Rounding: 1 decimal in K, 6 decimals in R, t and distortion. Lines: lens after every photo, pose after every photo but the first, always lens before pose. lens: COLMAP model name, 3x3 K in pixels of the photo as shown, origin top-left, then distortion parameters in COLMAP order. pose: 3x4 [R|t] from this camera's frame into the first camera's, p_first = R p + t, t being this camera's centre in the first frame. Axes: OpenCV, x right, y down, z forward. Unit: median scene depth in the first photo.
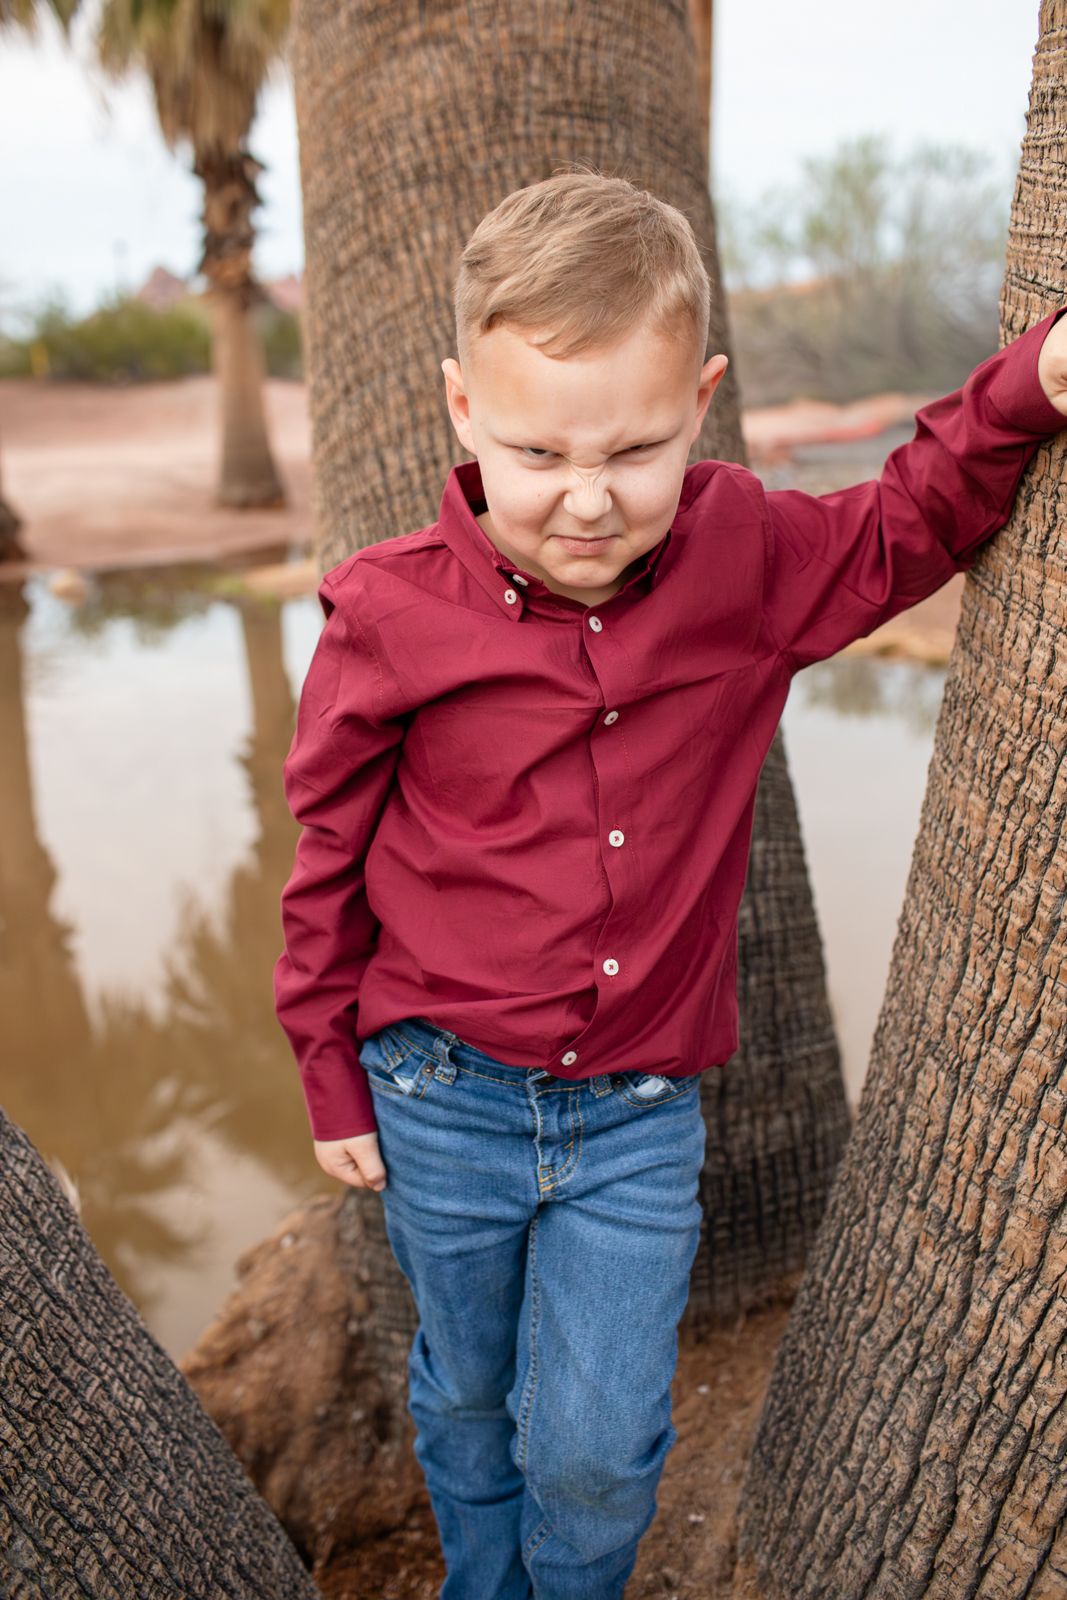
lens RADIAL K [[1534.8, 0, 527.6], [0, 1534.8, 795.2], [0, 0, 1]] dist [-0.054425, 0.000000]
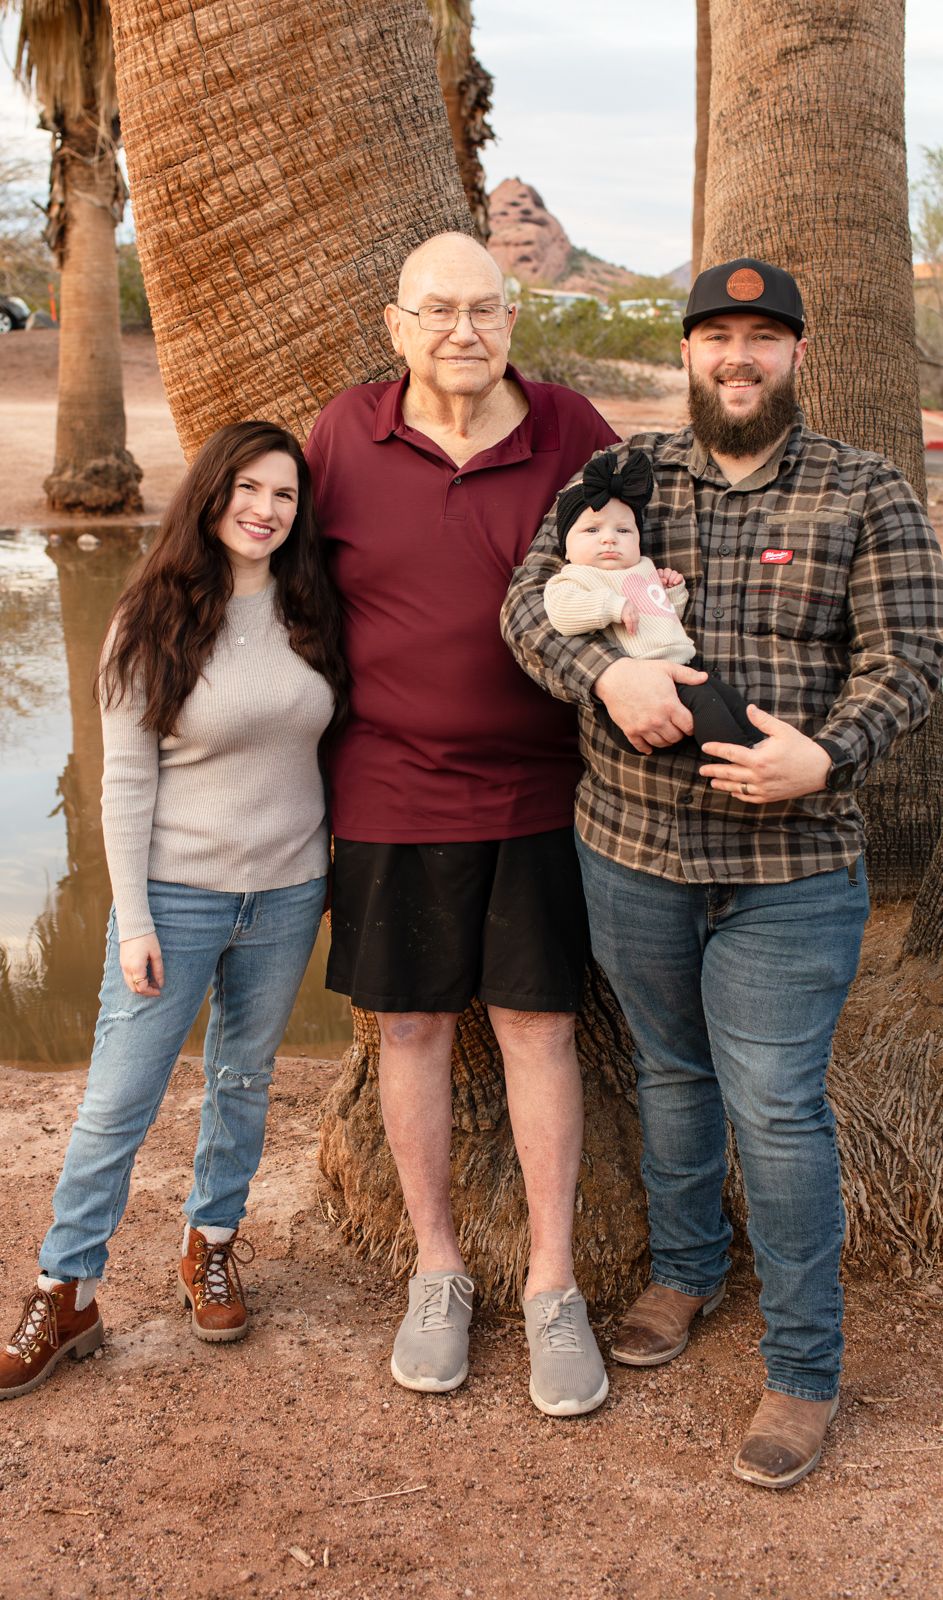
lens RADIAL K [[1750.1, 0, 424.2], [0, 1750.1, 718.2], [0, 0, 1]] dist [-0.054730, 0.000000]
pose [[0.993699, 0.078504, -0.079992, -0.327538], [-0.082774, 0.995235, -0.051529, 0.276493], [0.075566, 0.057825, 0.995463, -1.393475]]
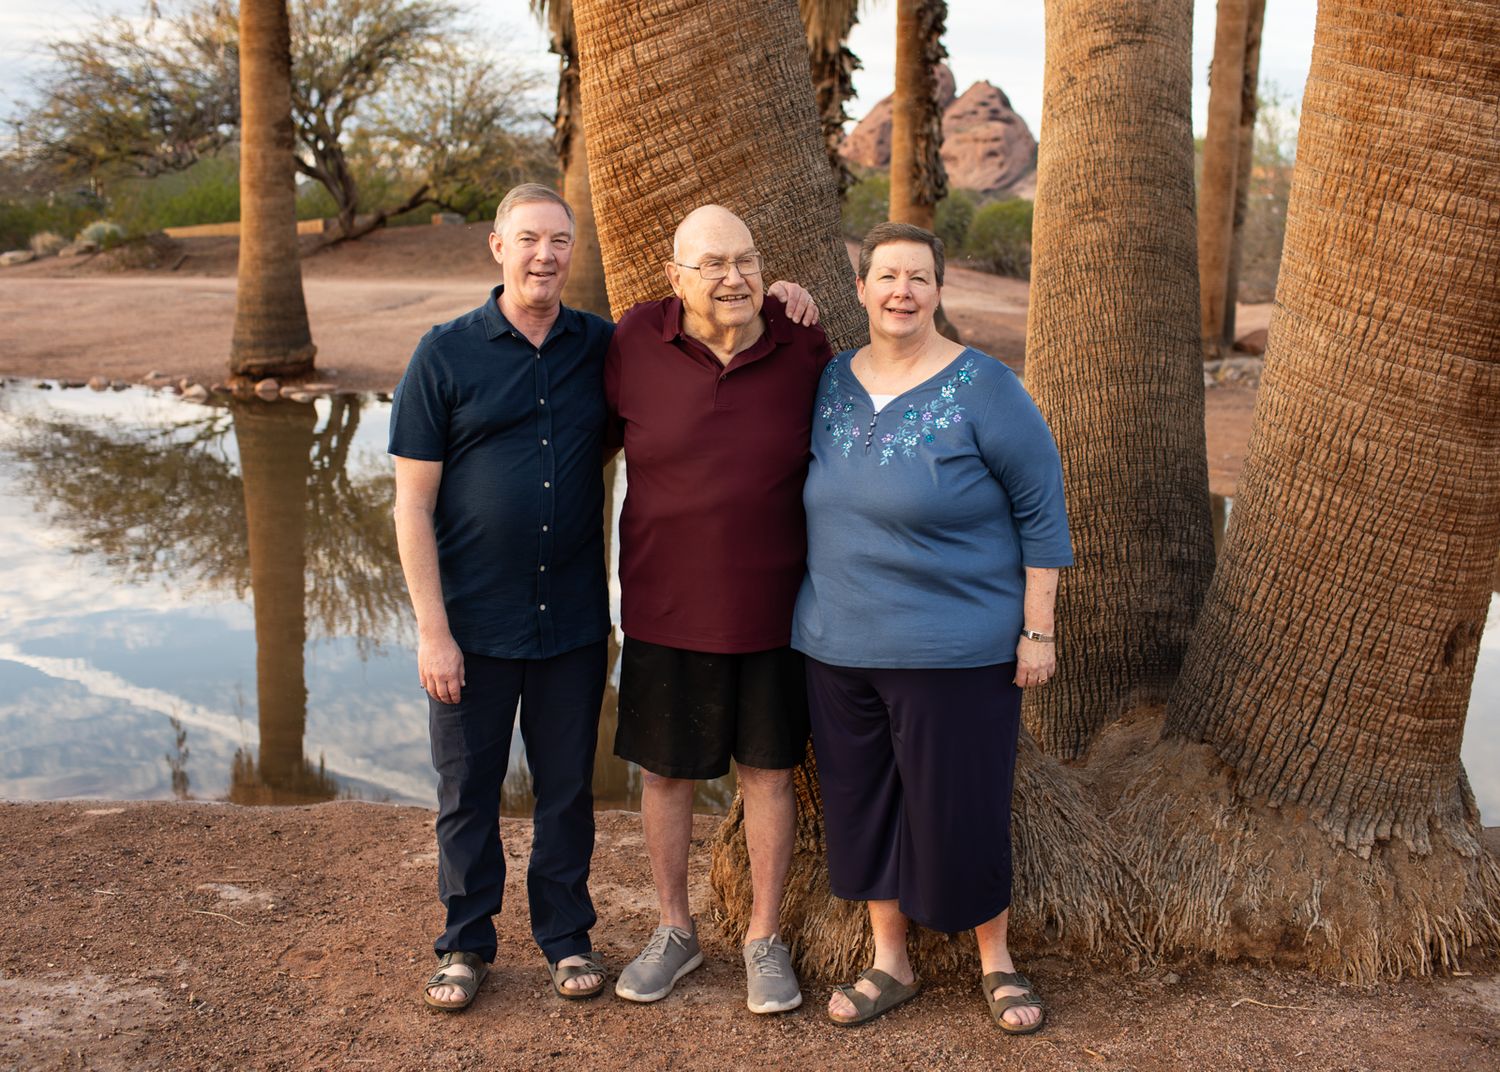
lens RADIAL K [[1610.0, 0, 764.1], [0, 1610.0, 510.2], [0, 0, 1]] dist [-0.059005, 0.000000]
pose [[0.981892, 0.097850, -0.162214, -0.131581], [-0.112139, 0.990354, -0.081384, 0.322101], [0.152686, 0.098100, 0.983394, -1.877621]]
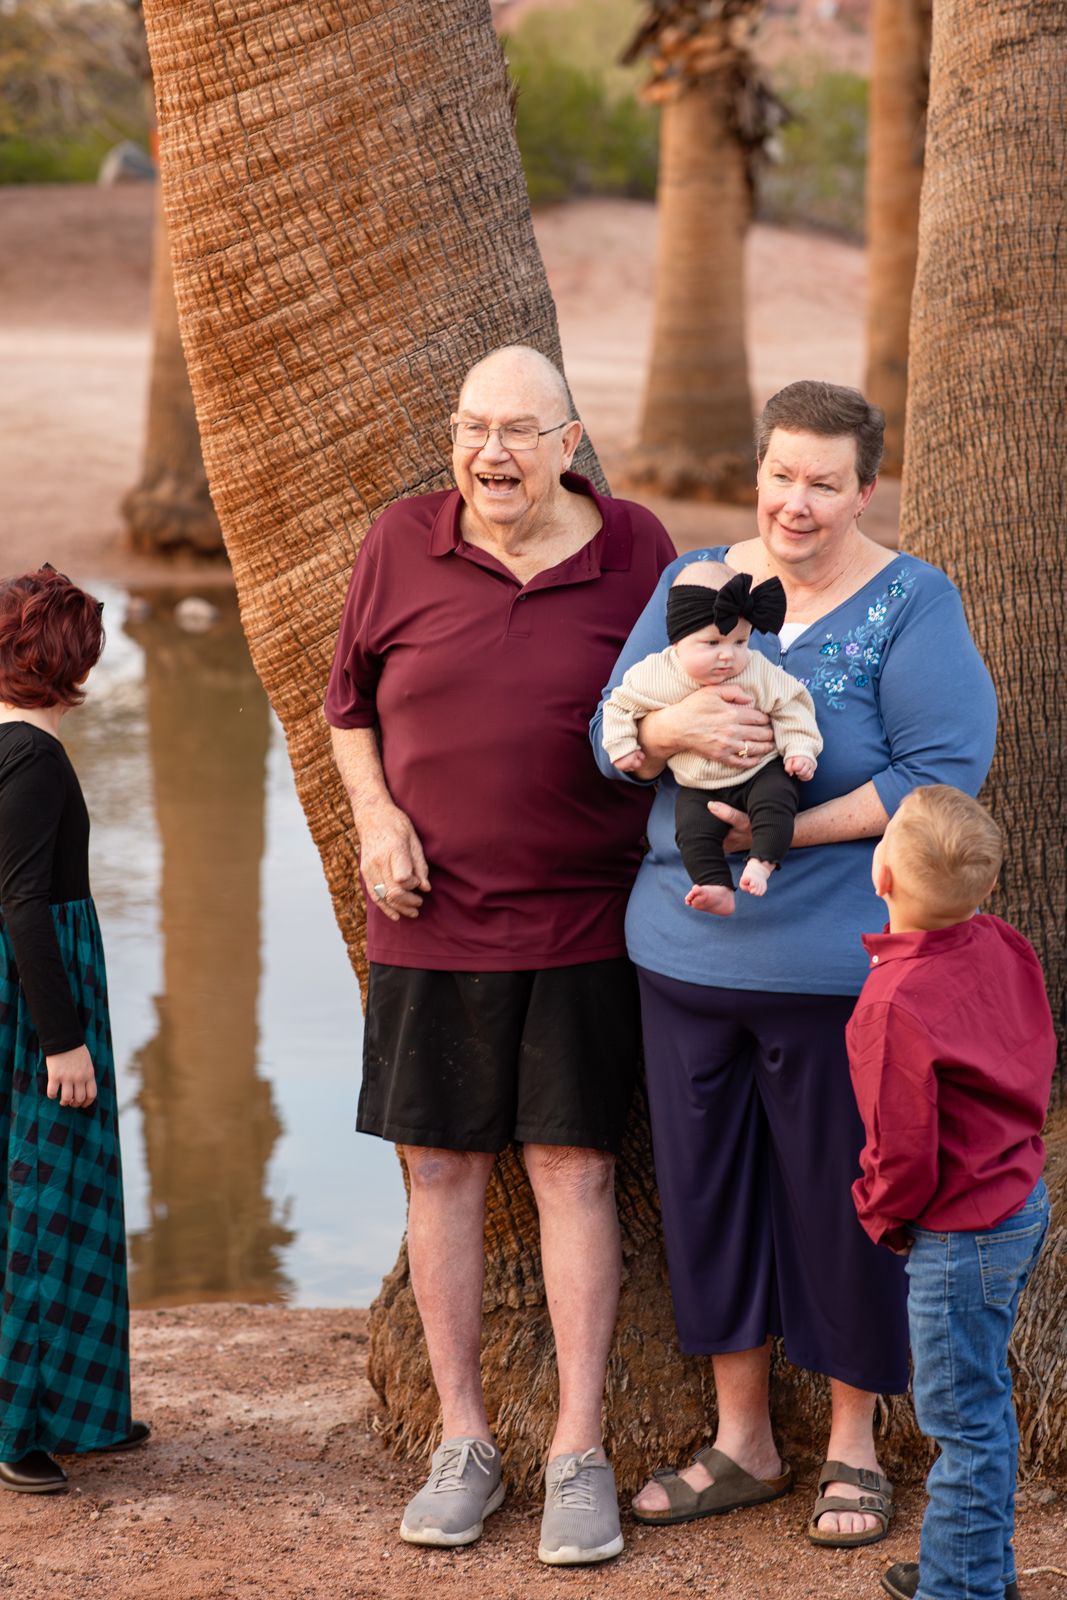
lens RADIAL K [[3820.3, 0, 546.8], [0, 3820.3, 801.3], [0, 0, 1]] dist [0.165011, 0.000000]
pose [[0.977543, 0.092794, -0.189208, 0.300215], [-0.111228, 0.989780, -0.089236, 0.462047], [0.178993, 0.108277, 0.977874, -3.199724]]
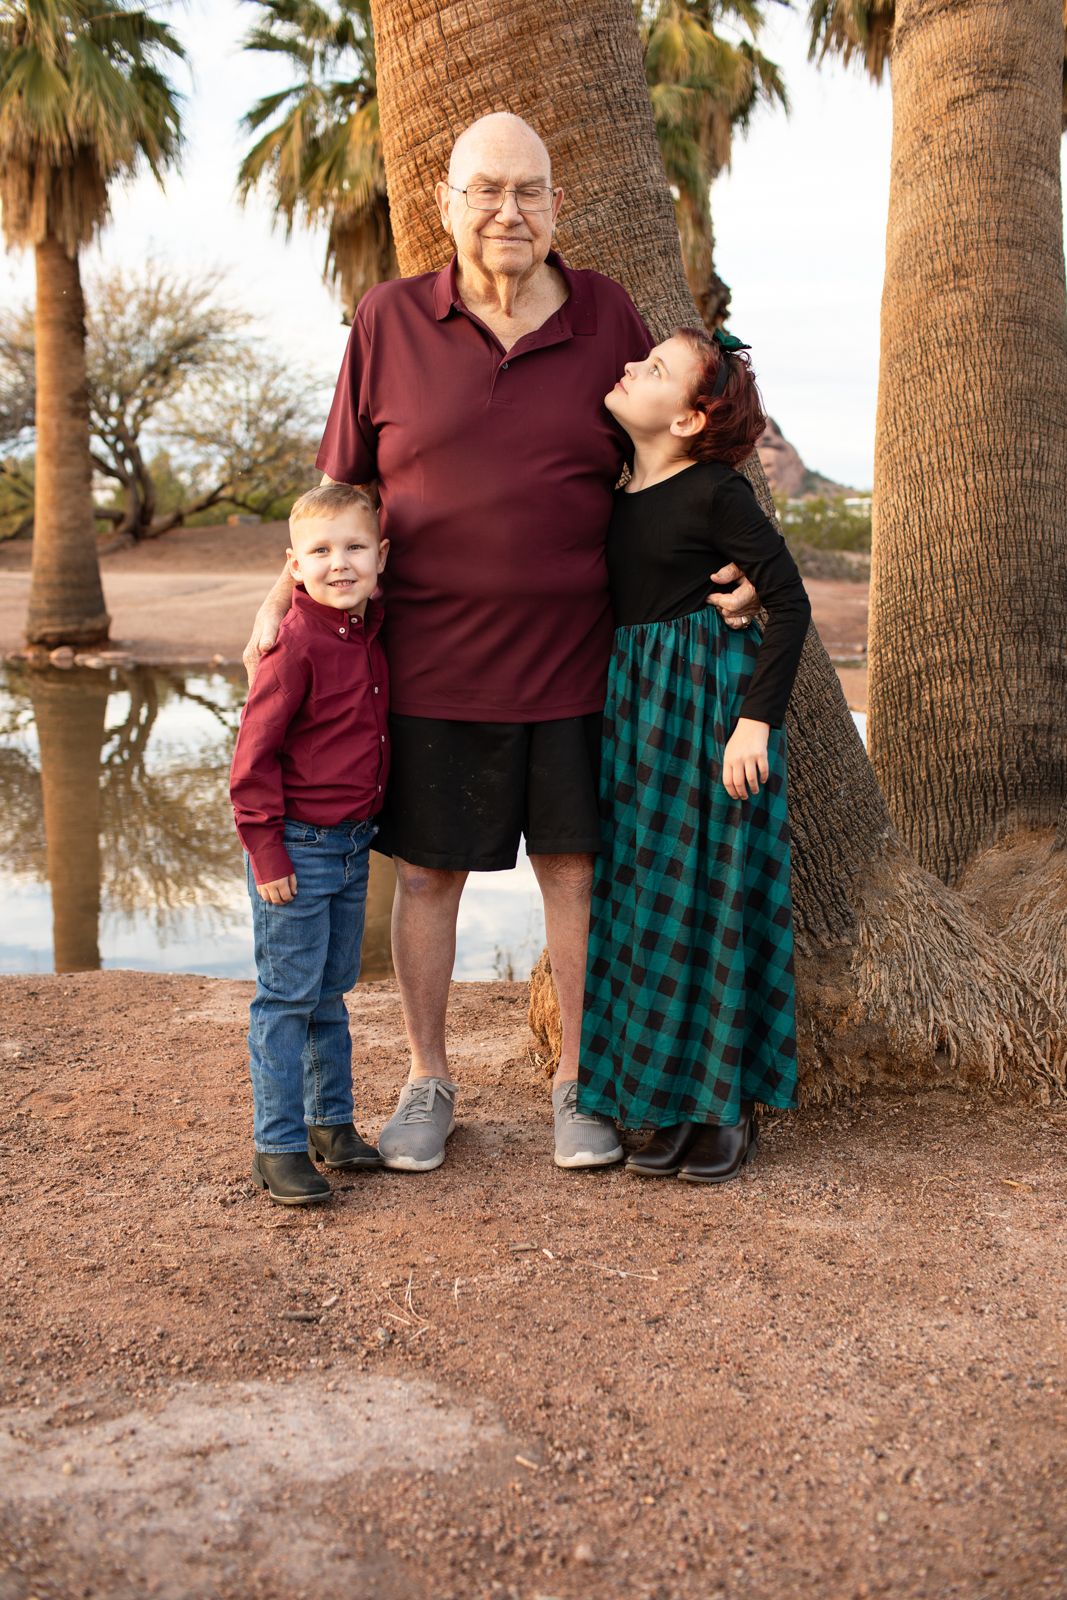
lens RADIAL K [[1534.8, 0, 539.8], [0, 1534.8, 802.9], [0, 0, 1]] dist [-0.054425, 0.000000]
pose [[0.981457, 0.091620, -0.168368, -0.235174], [-0.108451, 0.989682, -0.093639, 0.612493], [0.158051, 0.110162, 0.981267, -1.392969]]
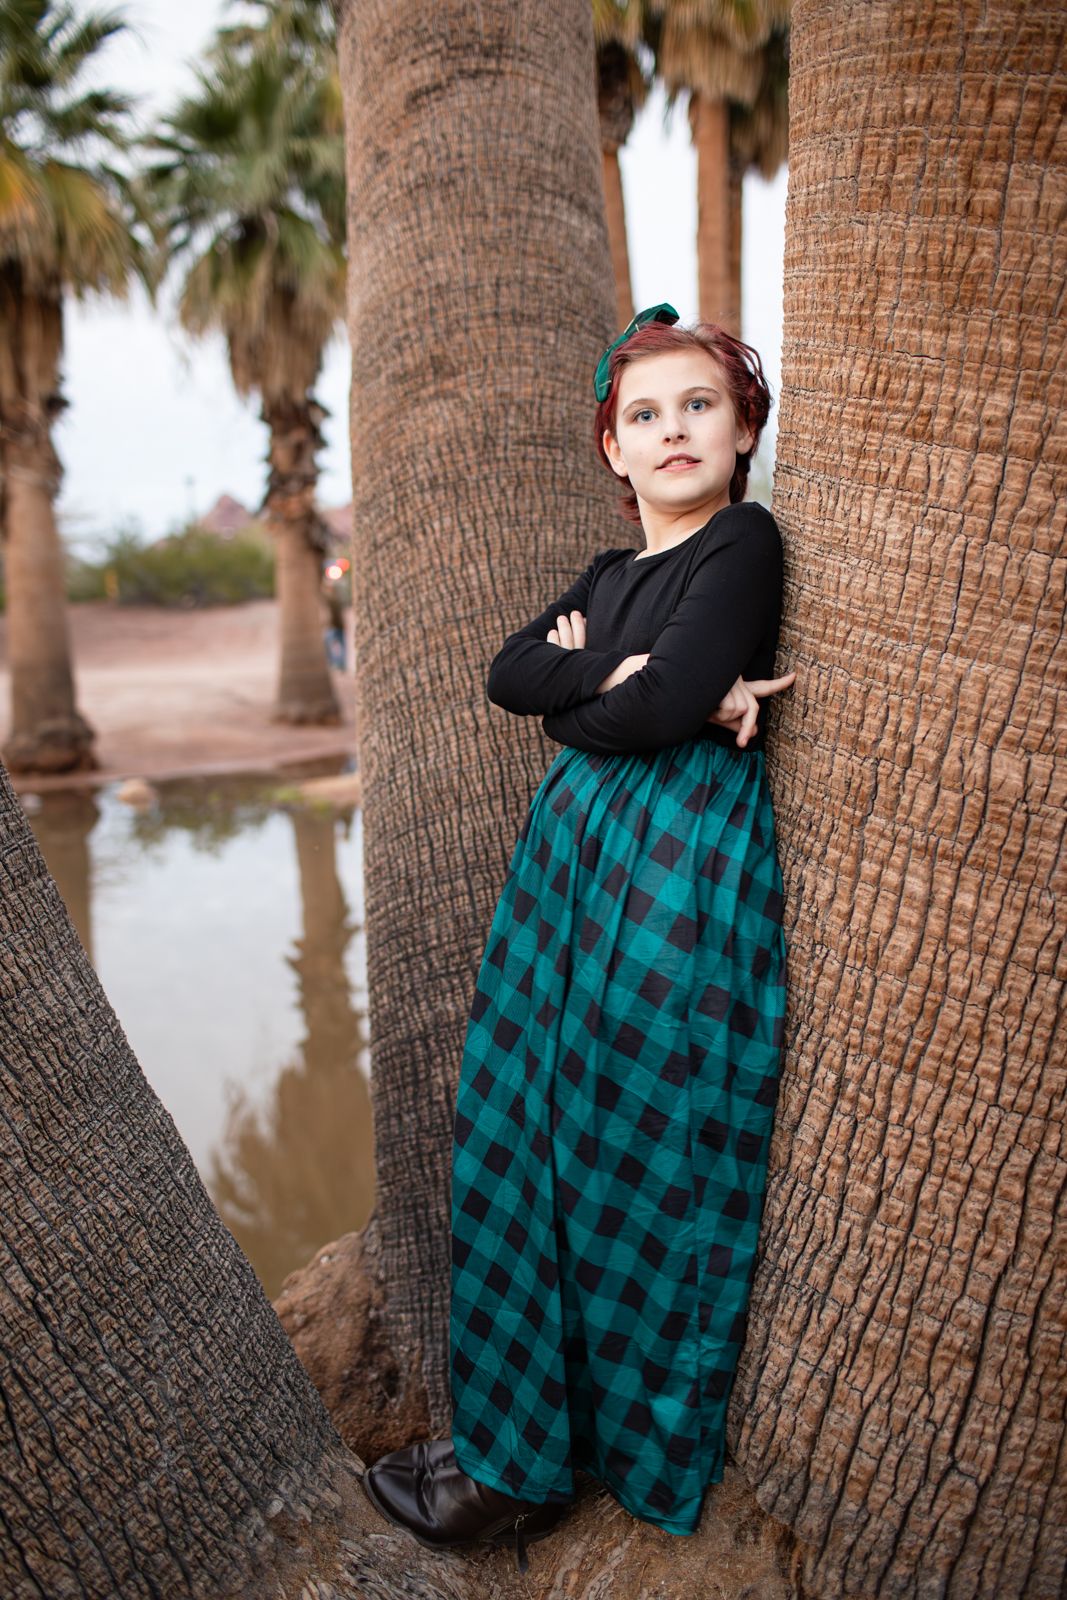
lens RADIAL K [[1534.8, 0, 525.8], [0, 1534.8, 798.6], [0, 0, 1]] dist [-0.054425, 0.000000]
pose [[0.999428, 0.003790, -0.033599, 0.069597], [-0.008379, 0.990463, -0.137522, 0.094623], [0.032757, 0.137725, 0.989929, -0.416847]]
